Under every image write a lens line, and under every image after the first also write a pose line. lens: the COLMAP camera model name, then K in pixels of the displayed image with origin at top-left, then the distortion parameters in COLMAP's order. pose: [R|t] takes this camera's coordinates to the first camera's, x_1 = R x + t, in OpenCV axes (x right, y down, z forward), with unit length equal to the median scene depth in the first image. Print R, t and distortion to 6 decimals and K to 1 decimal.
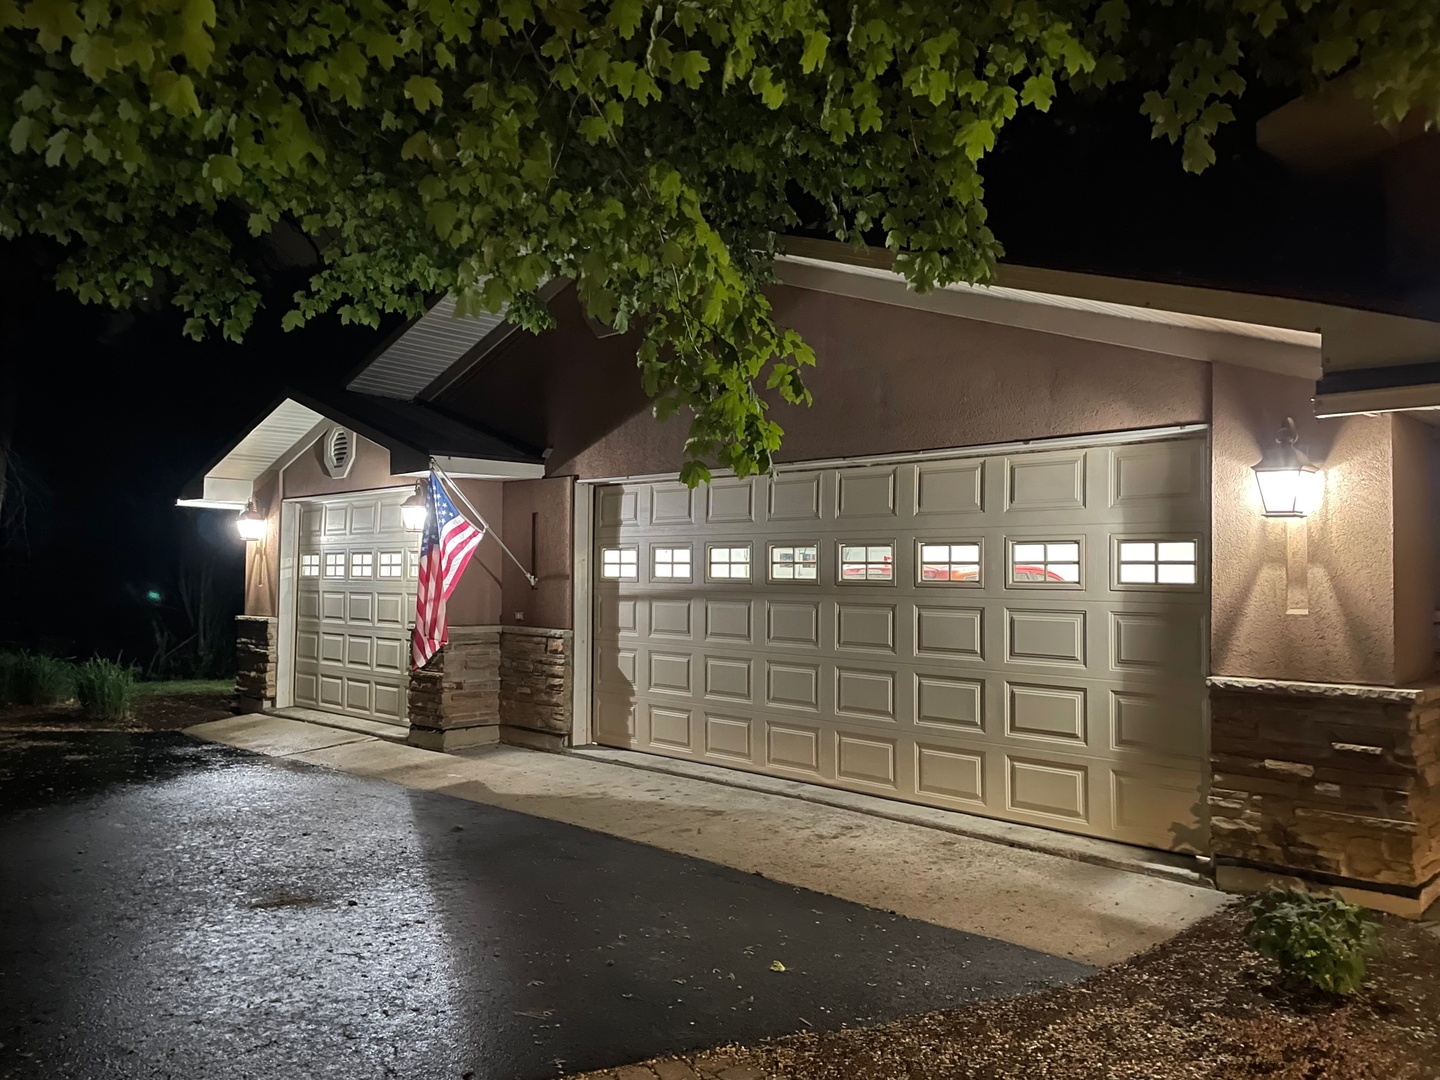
lens RADIAL K [[1079.3, 0, 720.1], [0, 1079.3, 535.4], [0, 0, 1]] dist [0.102192, -0.145810]
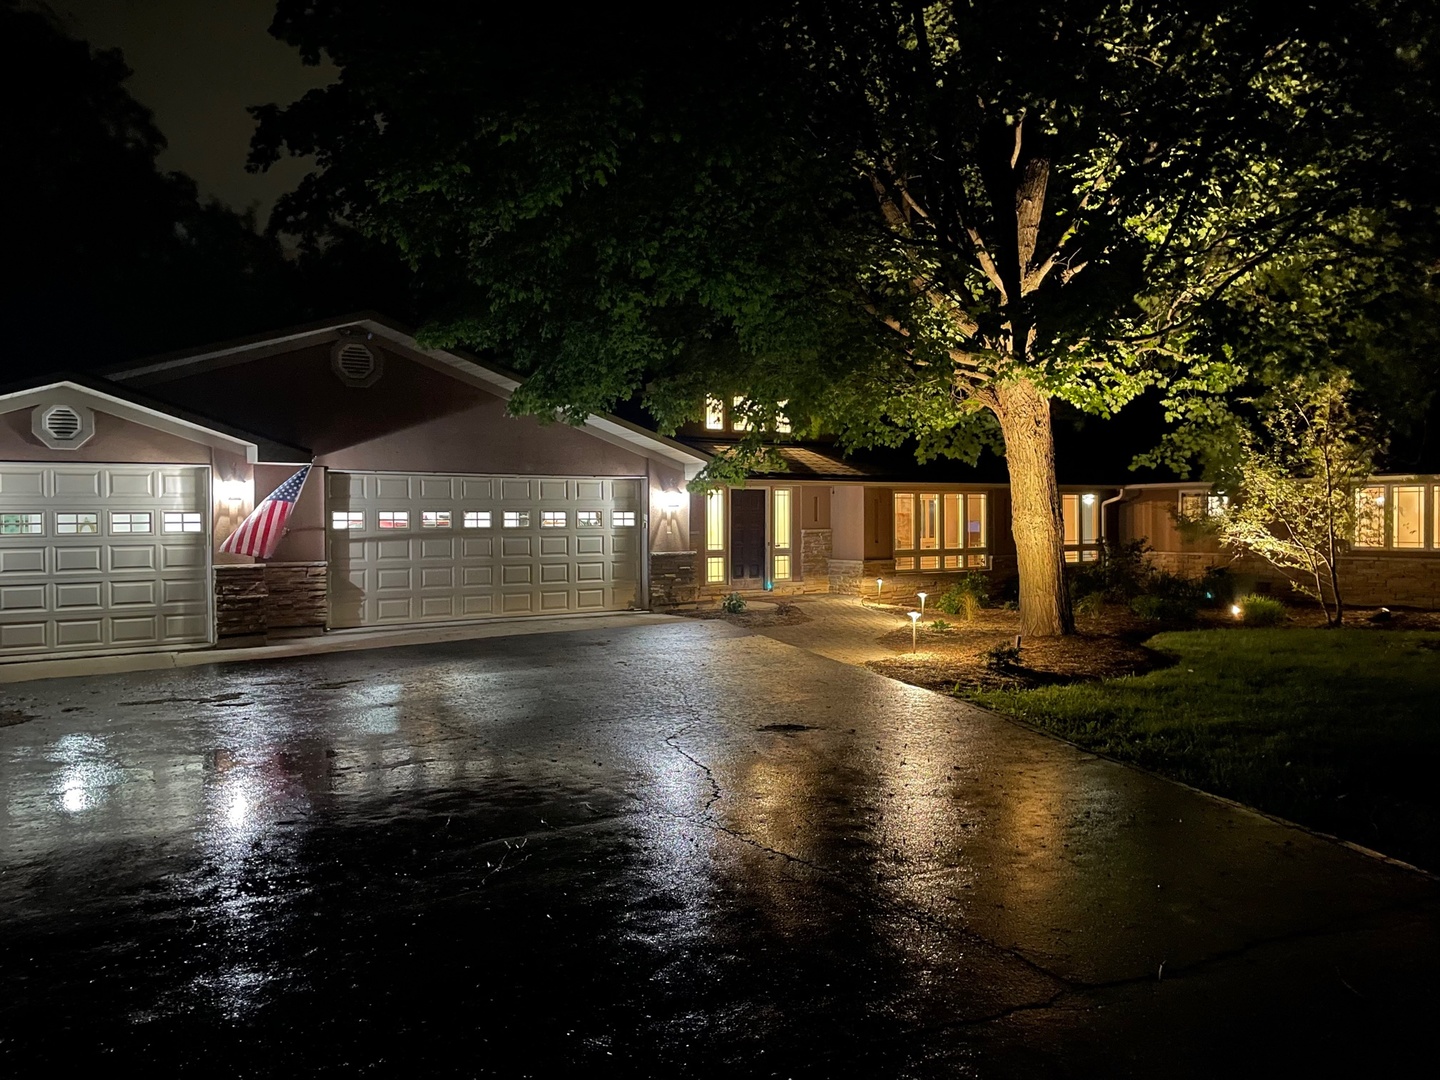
lens RADIAL K [[1079.3, 0, 720.1], [0, 1079.3, 535.4], [0, 0, 1]] dist [0.102192, -0.145810]
pose [[0.184249, -0.022789, 0.982615, -1.711897], [-0.026388, 0.999256, 0.028123, -0.014455], [-0.982525, -0.031110, 0.183511, 0.112604]]
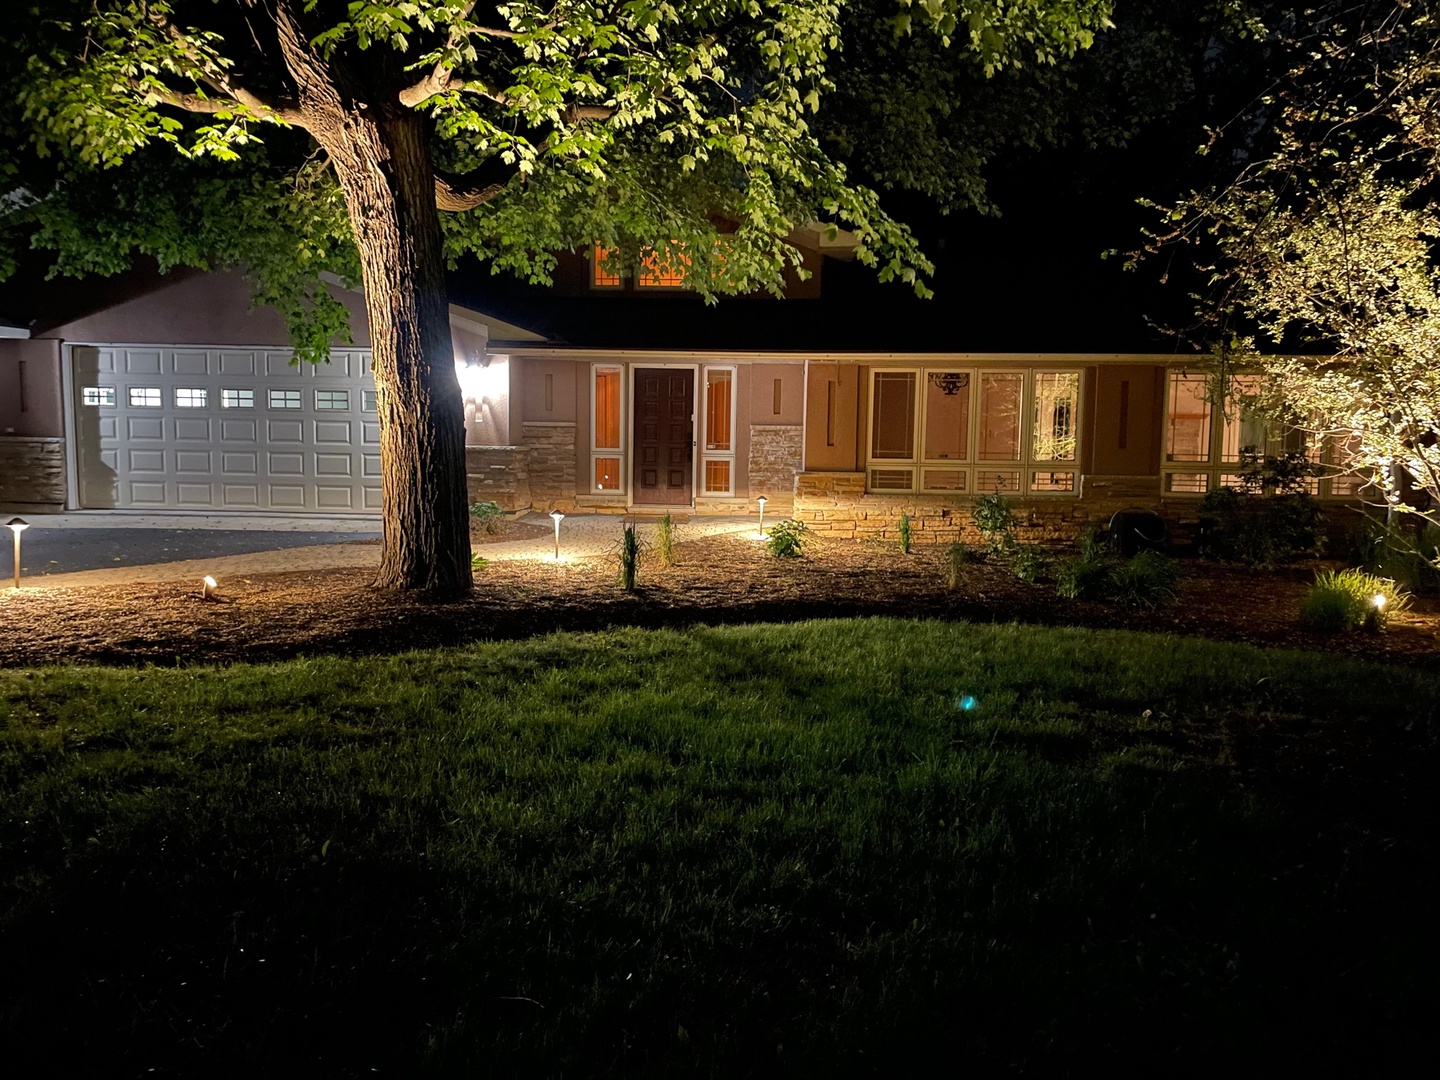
lens RADIAL K [[1079.3, 0, 720.1], [0, 1079.3, 535.4], [0, 0, 1]] dist [0.102192, -0.145810]
pose [[0.748918, -0.061170, 0.659833, -0.506175], [-0.033229, 0.991011, 0.129587, -0.012078], [-0.661829, -0.118975, 0.740154, -0.879185]]
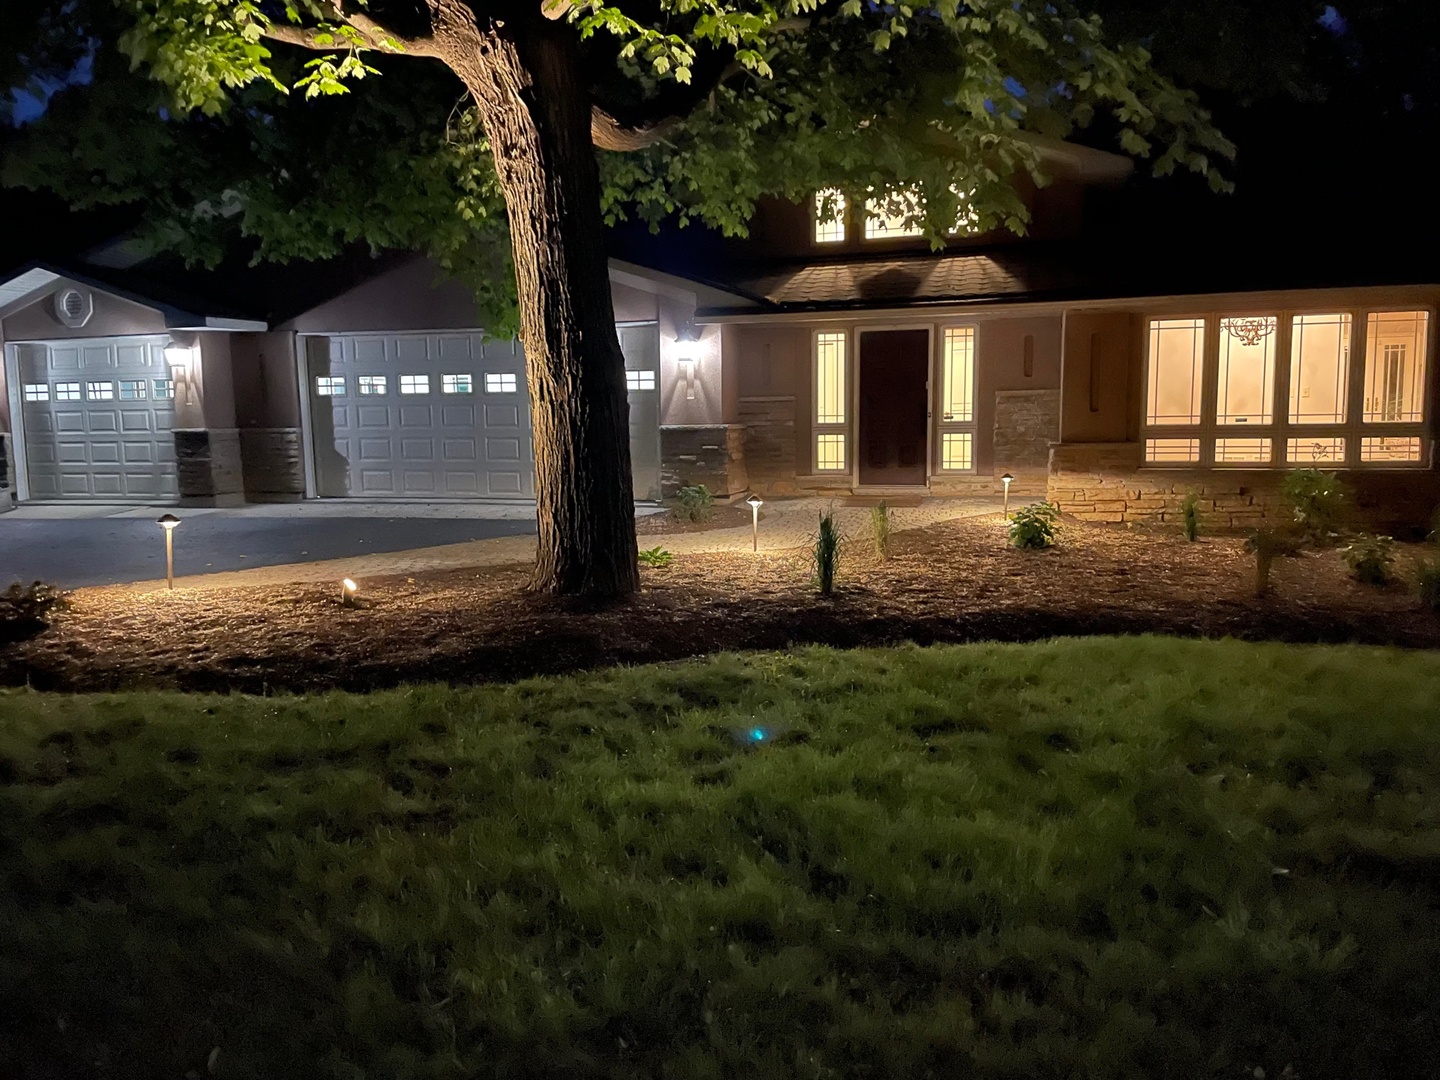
lens RADIAL K [[1079.3, 0, 720.1], [0, 1079.3, 535.4], [0, 0, 1]] dist [0.102192, -0.145810]
pose [[0.882200, -0.078335, 0.464313, -0.367657], [0.006510, 0.988000, 0.154317, -0.001779], [-0.470830, -0.133116, 0.872124, -0.768193]]
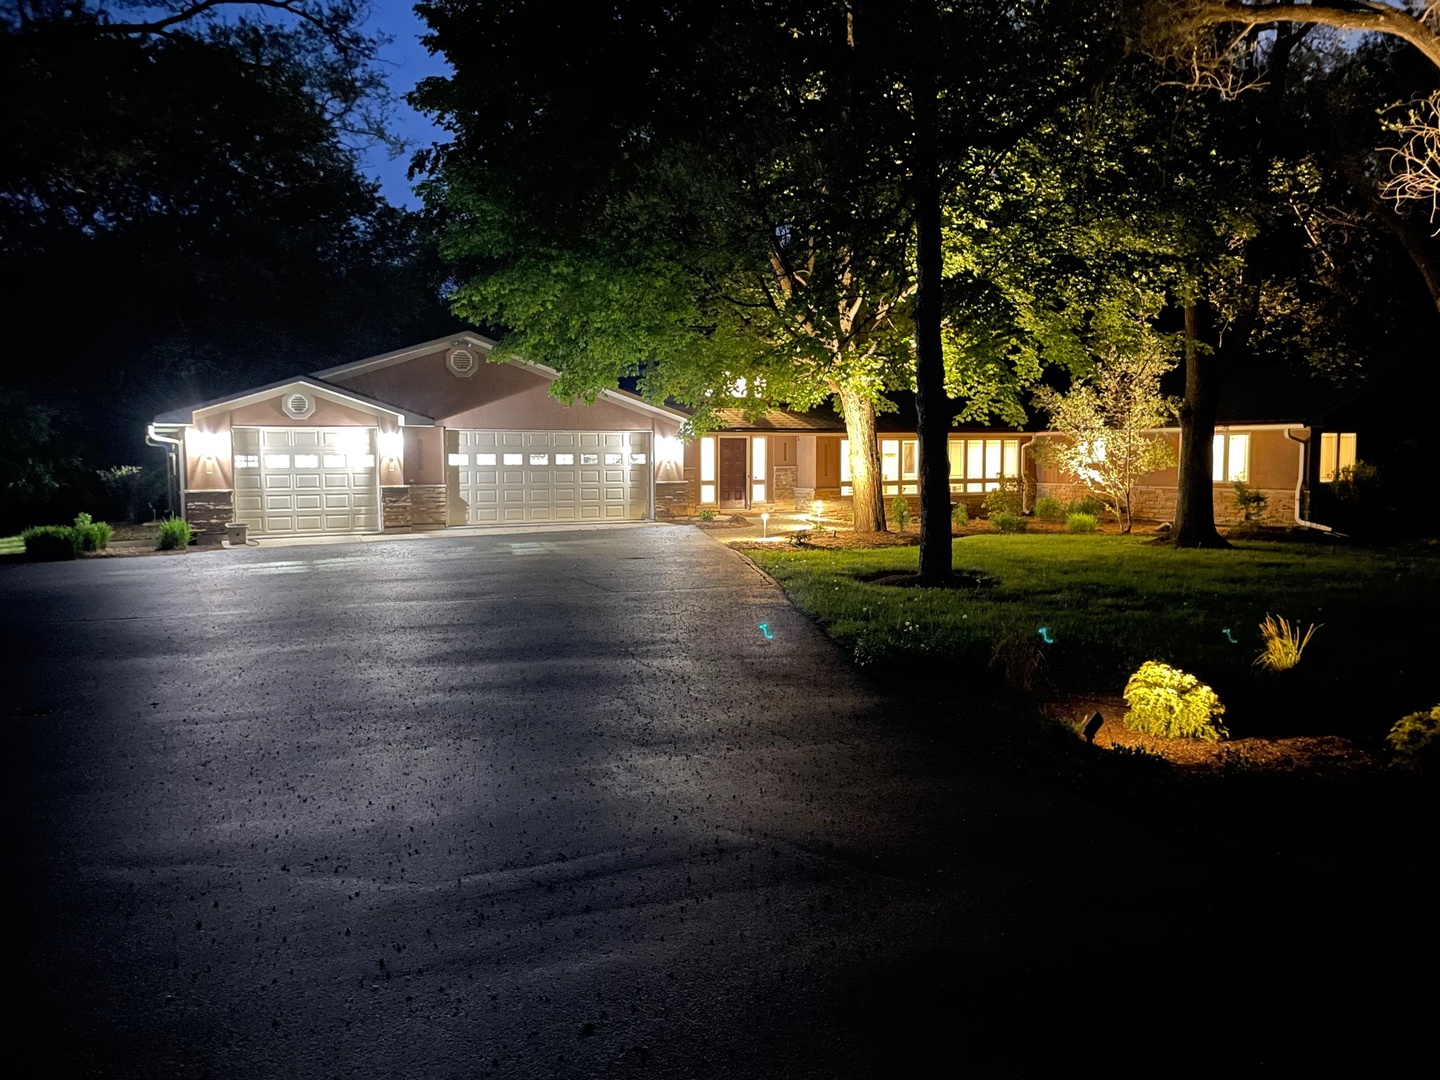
lens RADIAL K [[1079.3, 0, 720.1], [0, 1079.3, 535.4], [0, 0, 1]] dist [0.102192, -0.145810]
pose [[0.301793, -0.078252, 0.950157, -2.596032], [-0.026331, 0.995561, 0.090355, -0.050238], [-0.953010, -0.052287, 0.298393, -0.481656]]
